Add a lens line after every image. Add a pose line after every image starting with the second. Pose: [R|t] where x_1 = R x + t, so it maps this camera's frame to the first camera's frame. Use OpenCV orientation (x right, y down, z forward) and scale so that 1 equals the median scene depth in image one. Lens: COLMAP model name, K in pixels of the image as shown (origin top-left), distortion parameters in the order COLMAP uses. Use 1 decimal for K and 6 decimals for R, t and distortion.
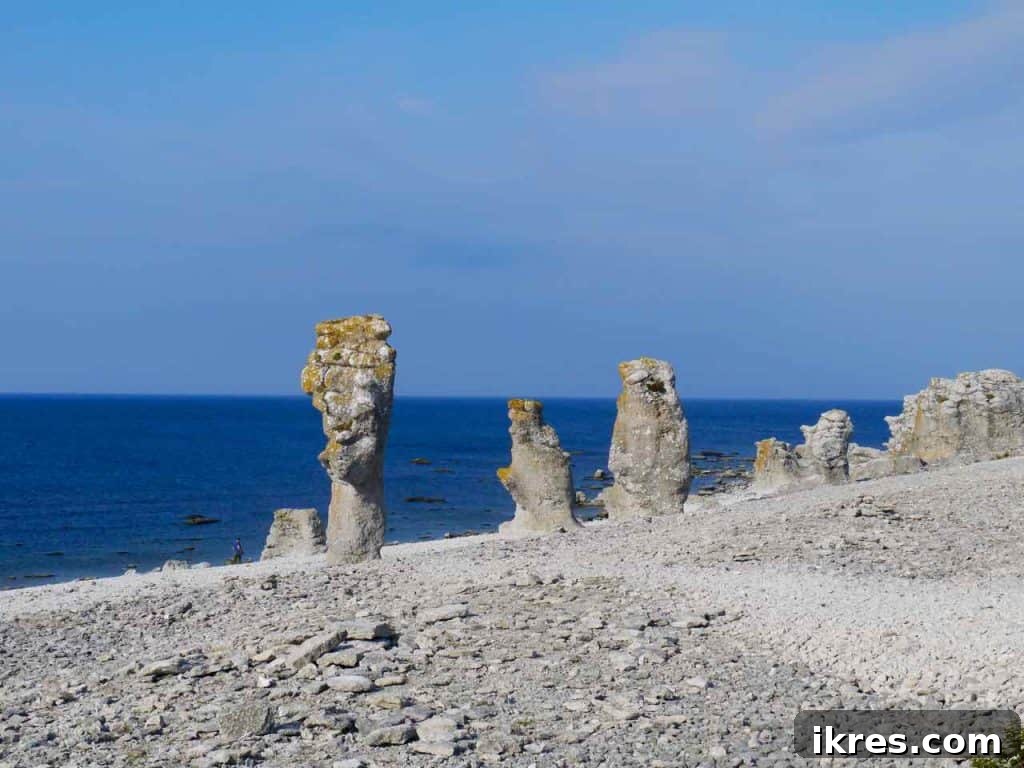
lens RADIAL K [[1231.1, 0, 512.0], [0, 1231.1, 384.0], [0, 0, 1]] dist [-0.014744, -0.016974]
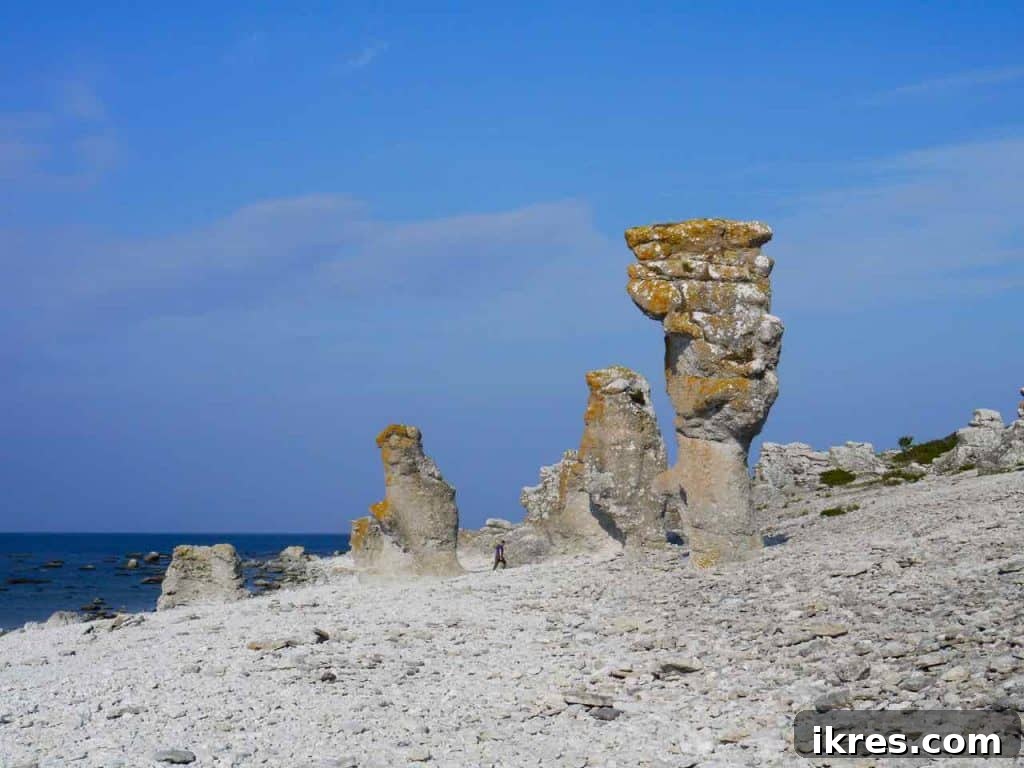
lens RADIAL K [[1231.1, 0, 512.0], [0, 1231.1, 384.0], [0, 0, 1]] dist [-0.014744, -0.016974]
pose [[0.944002, 0.026768, 0.328853, -0.261615], [-0.005131, 0.997774, -0.066489, 0.052231], [-0.329901, 0.061078, 0.942038, 0.190239]]
